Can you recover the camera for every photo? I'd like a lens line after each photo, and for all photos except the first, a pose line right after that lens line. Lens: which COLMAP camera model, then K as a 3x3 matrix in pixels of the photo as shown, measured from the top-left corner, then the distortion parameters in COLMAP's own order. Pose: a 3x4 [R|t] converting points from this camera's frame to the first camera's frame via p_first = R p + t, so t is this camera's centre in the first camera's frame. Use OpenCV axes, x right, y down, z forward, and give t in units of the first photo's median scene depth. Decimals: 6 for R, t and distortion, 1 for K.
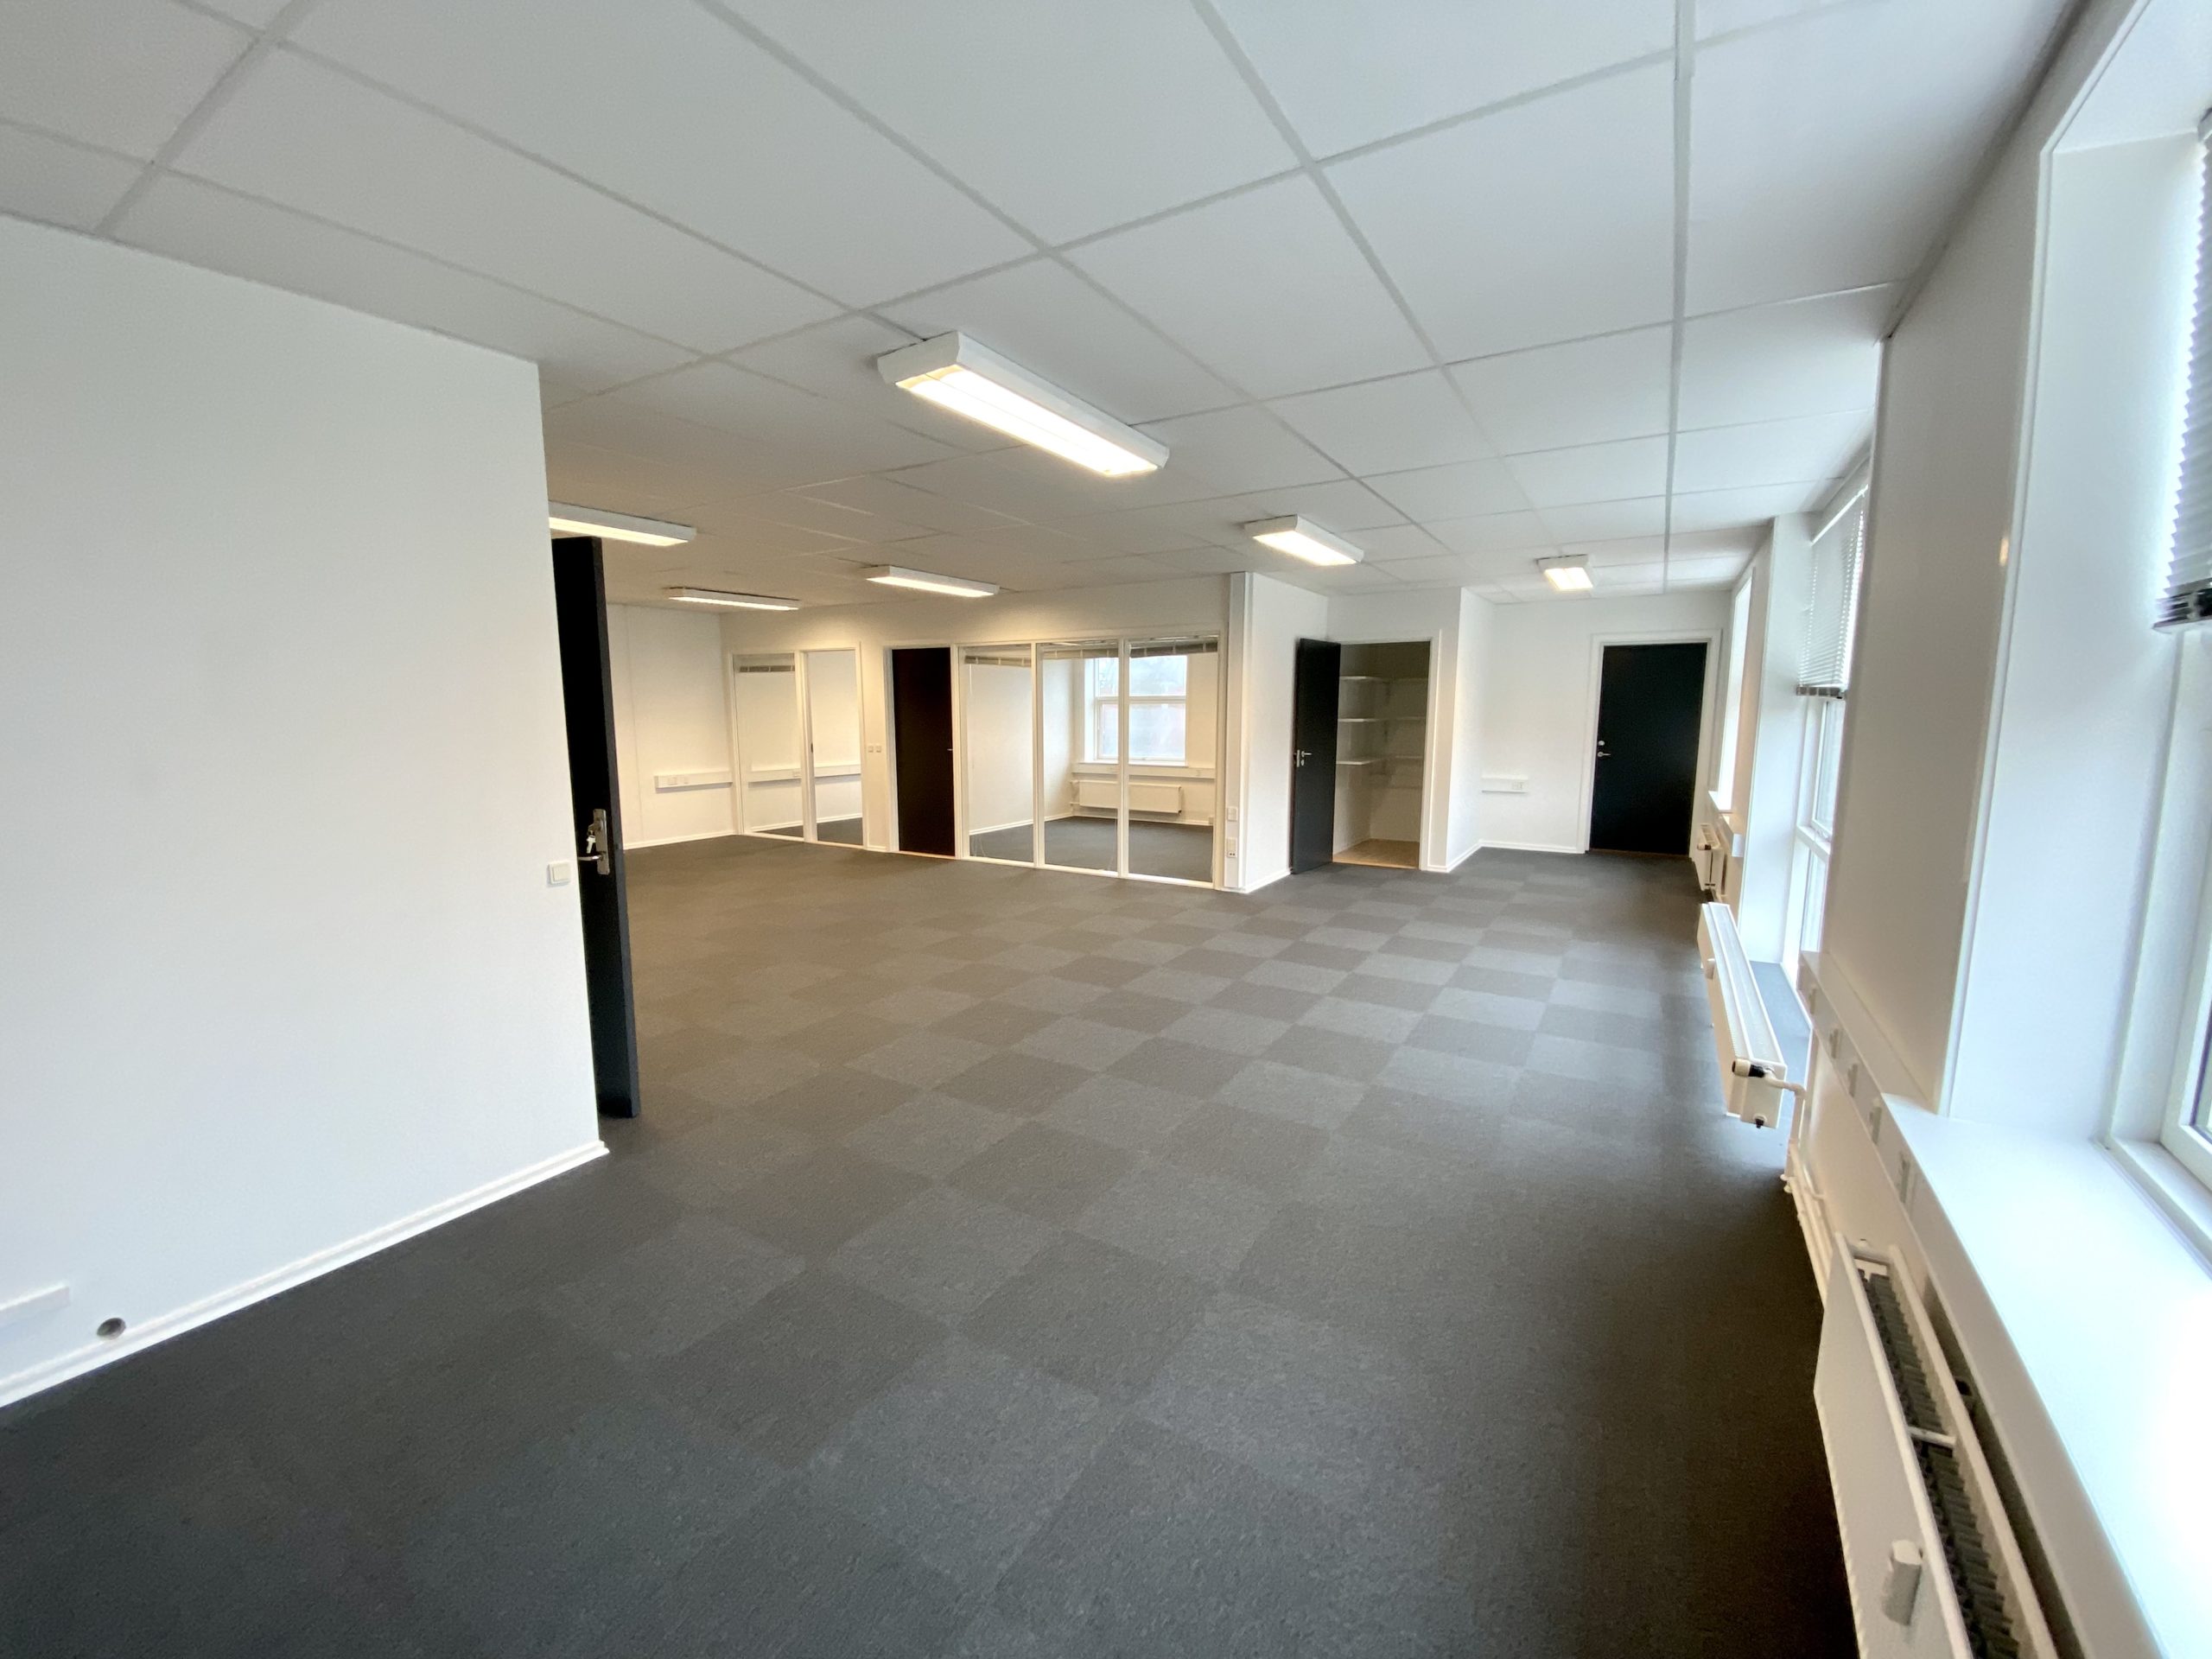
lens RADIAL K [[869.2, 0, 1136.6], [0, 869.2, 820.4], [0, 0, 1]] dist [0.049187, 0.000039]
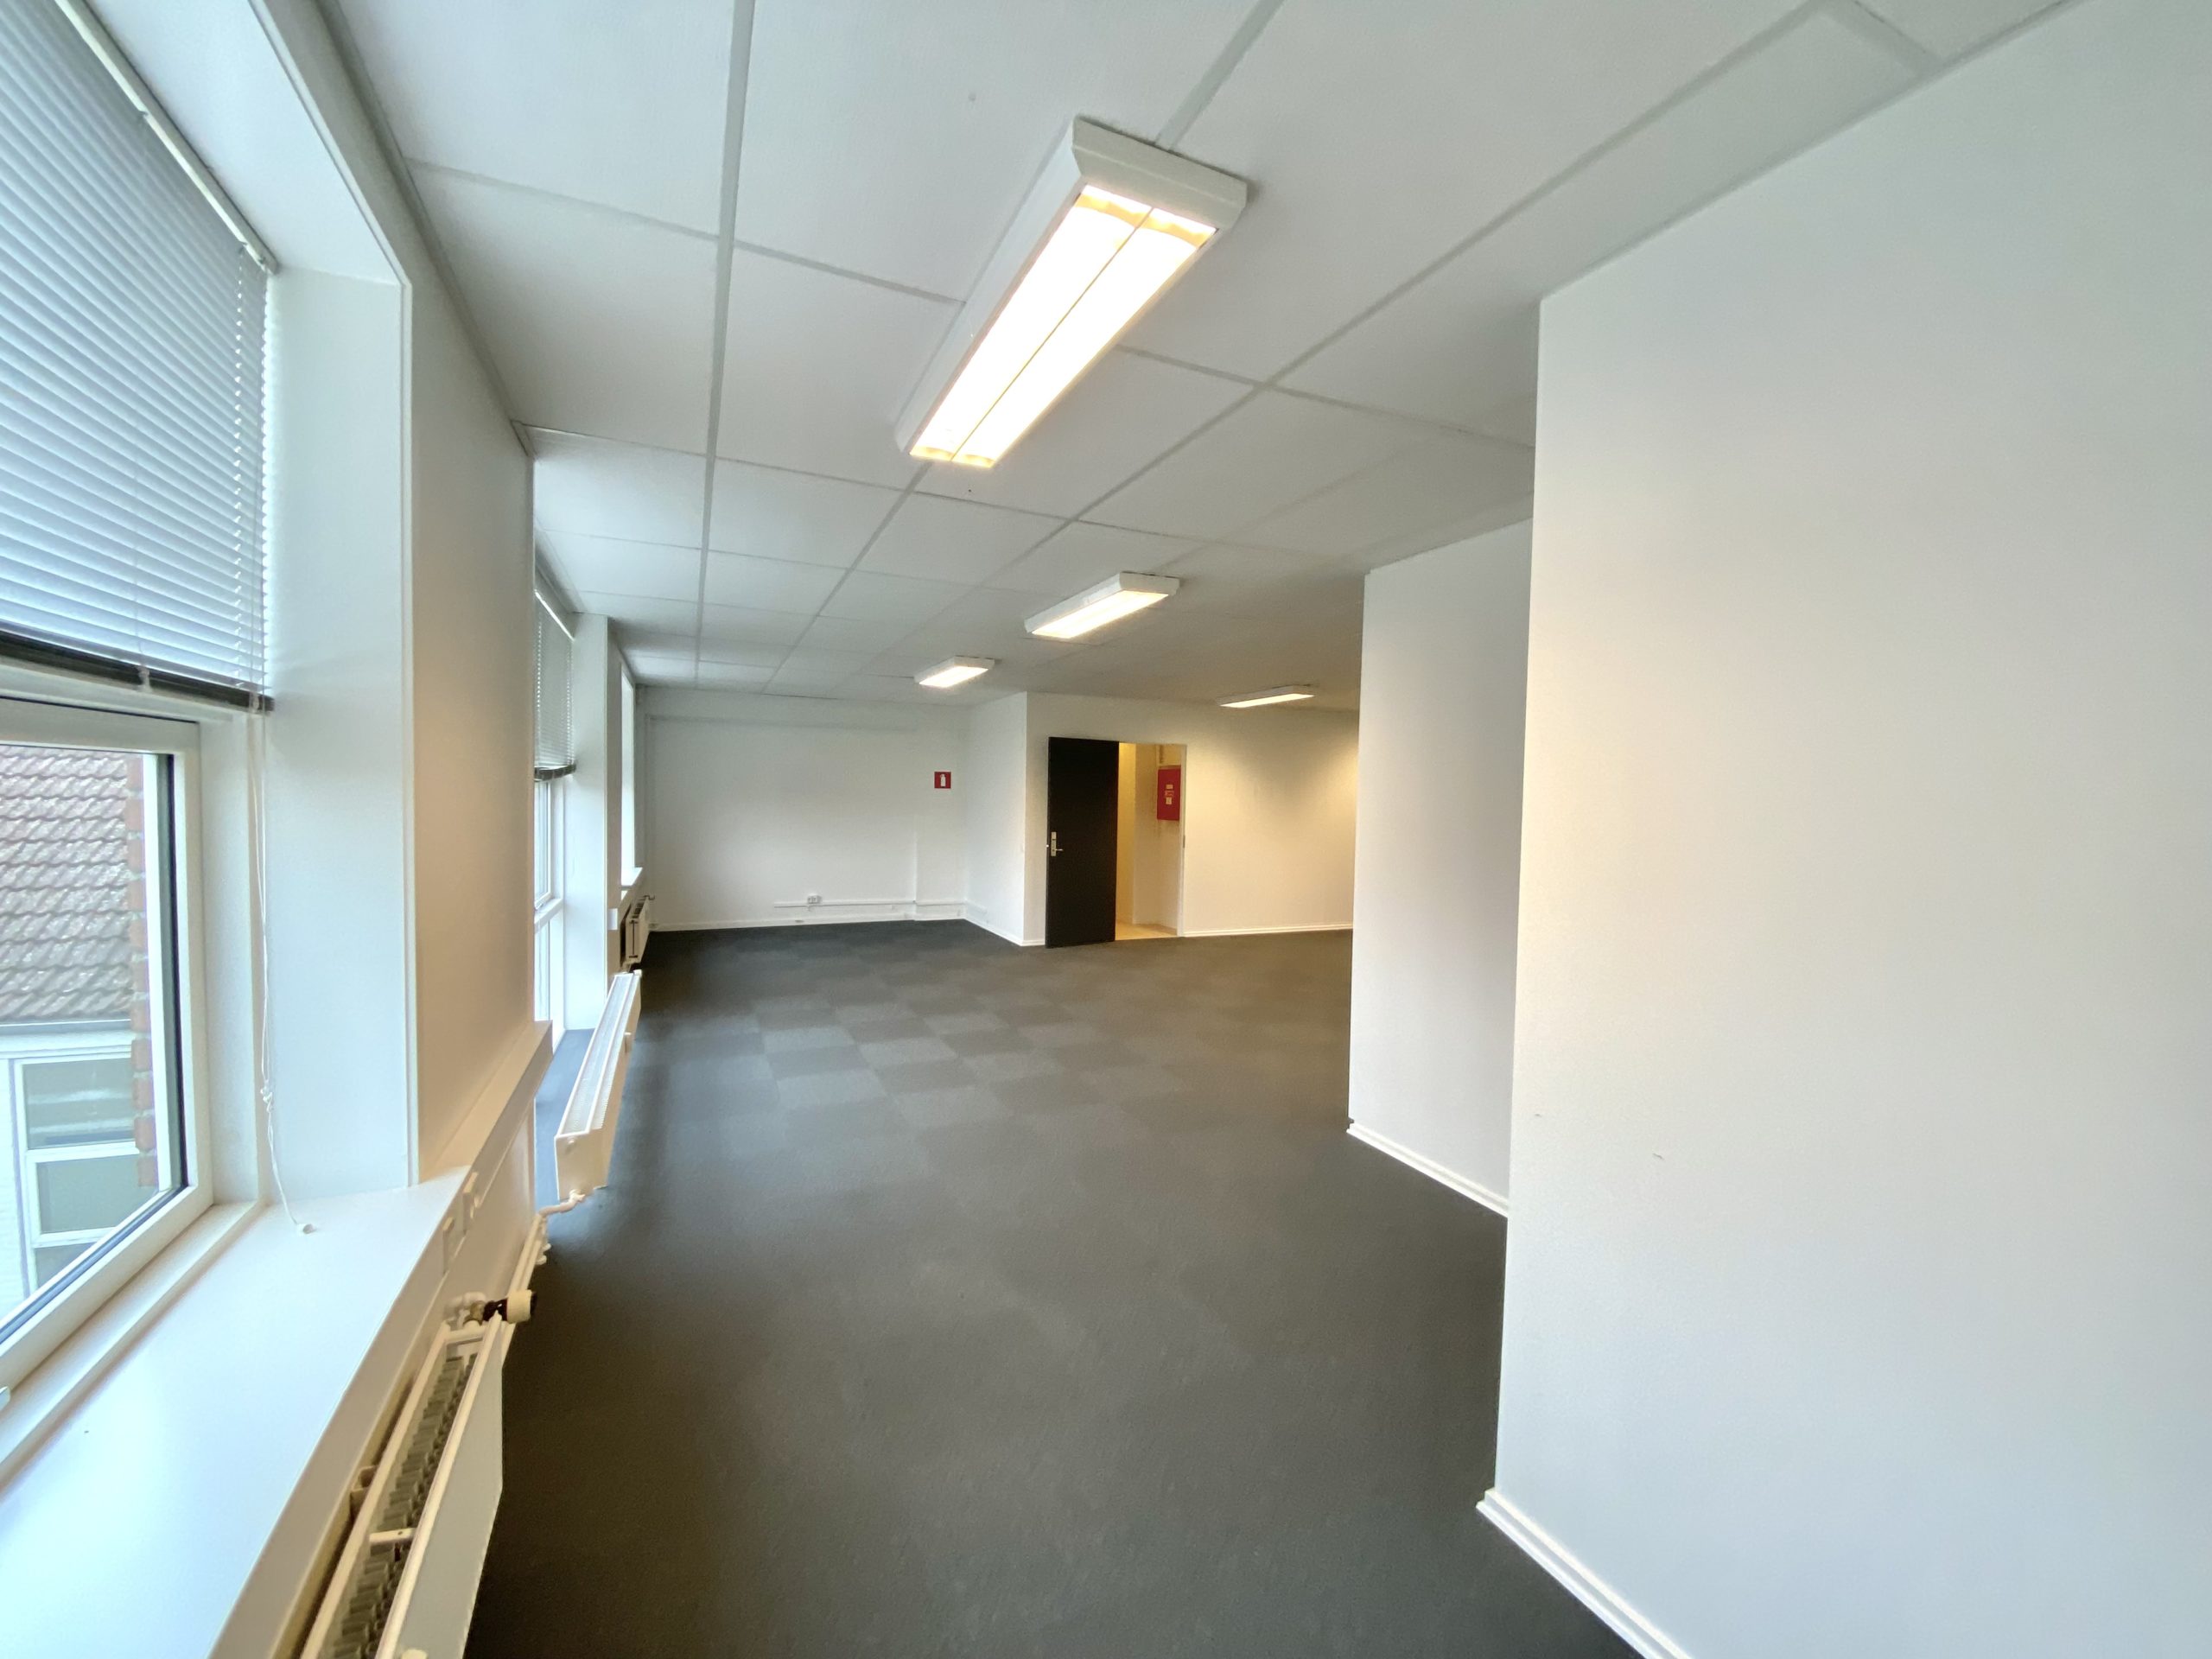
lens RADIAL K [[919.1, 0, 1107.9], [0, 919.1, 832.8], [0, 0, 1]] dist [0.001639, -0.000089]
pose [[-0.574918, 0.018346, -0.818006, 0.585214], [-0.122731, 0.986504, 0.108383, -0.124446], [0.808954, 0.162706, -0.564907, 0.985510]]
